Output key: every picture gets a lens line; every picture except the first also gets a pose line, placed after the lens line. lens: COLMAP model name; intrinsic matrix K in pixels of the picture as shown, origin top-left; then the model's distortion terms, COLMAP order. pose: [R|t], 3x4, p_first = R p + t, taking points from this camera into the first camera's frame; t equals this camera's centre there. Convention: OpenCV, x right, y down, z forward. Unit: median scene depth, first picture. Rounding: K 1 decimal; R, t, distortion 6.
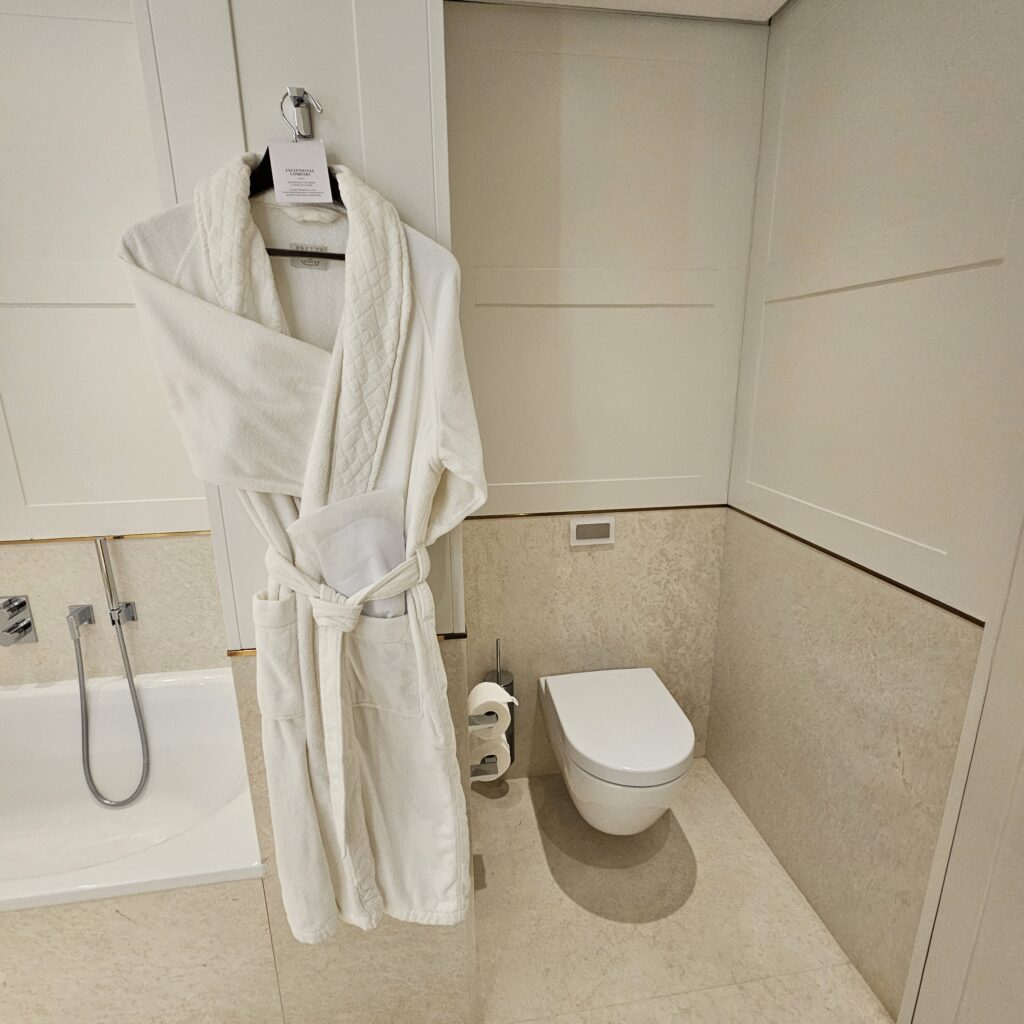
lens RADIAL K [[562.7, 0, 514.1], [0, 562.7, 510.4], [0, 0, 1]] dist [0.002449, -0.002001]
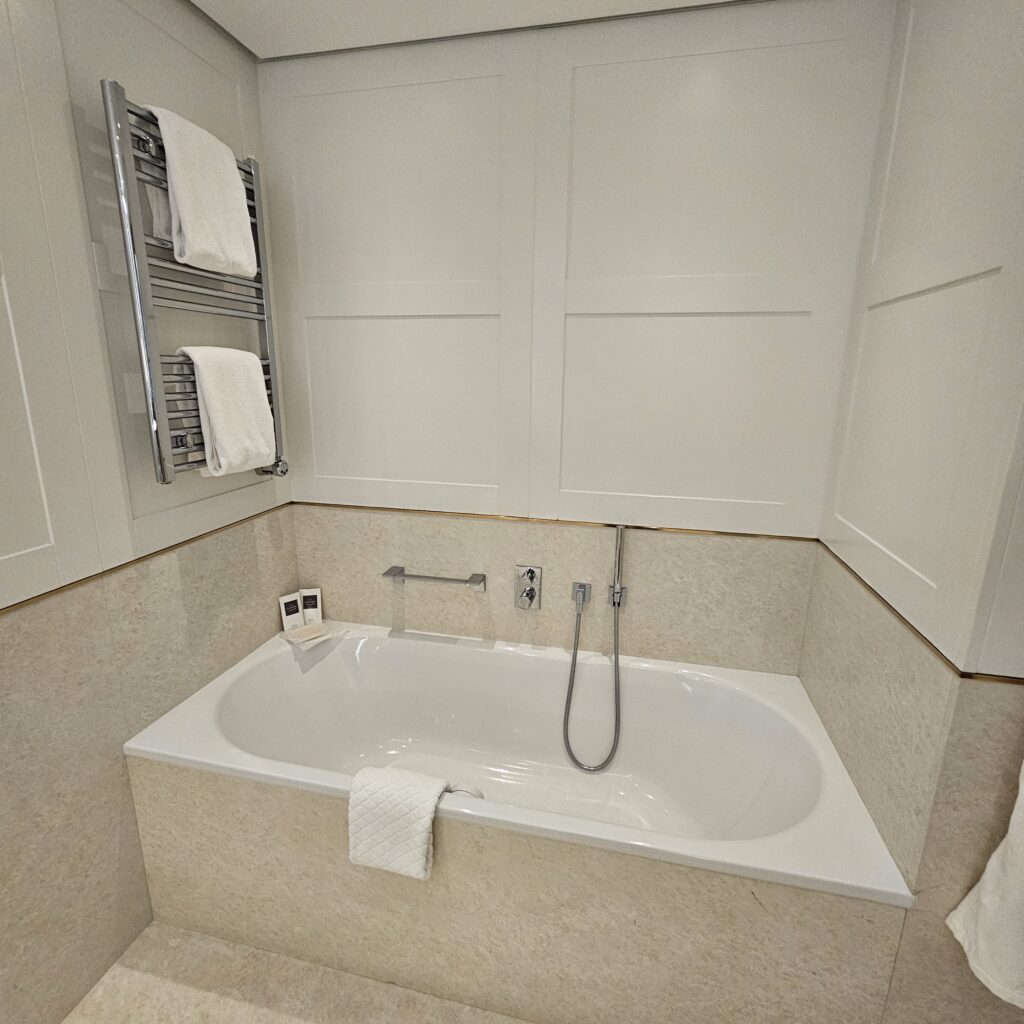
lens RADIAL K [[562.7, 0, 507.8], [0, 562.7, 514.7], [0, 0, 1]] dist [0.002449, -0.002001]
pose [[0.928949, 0.113418, -0.352407, -0.535001], [-0.116492, 0.993112, 0.012548, 0.037249], [0.351403, 0.029396, 0.935763, -0.096868]]
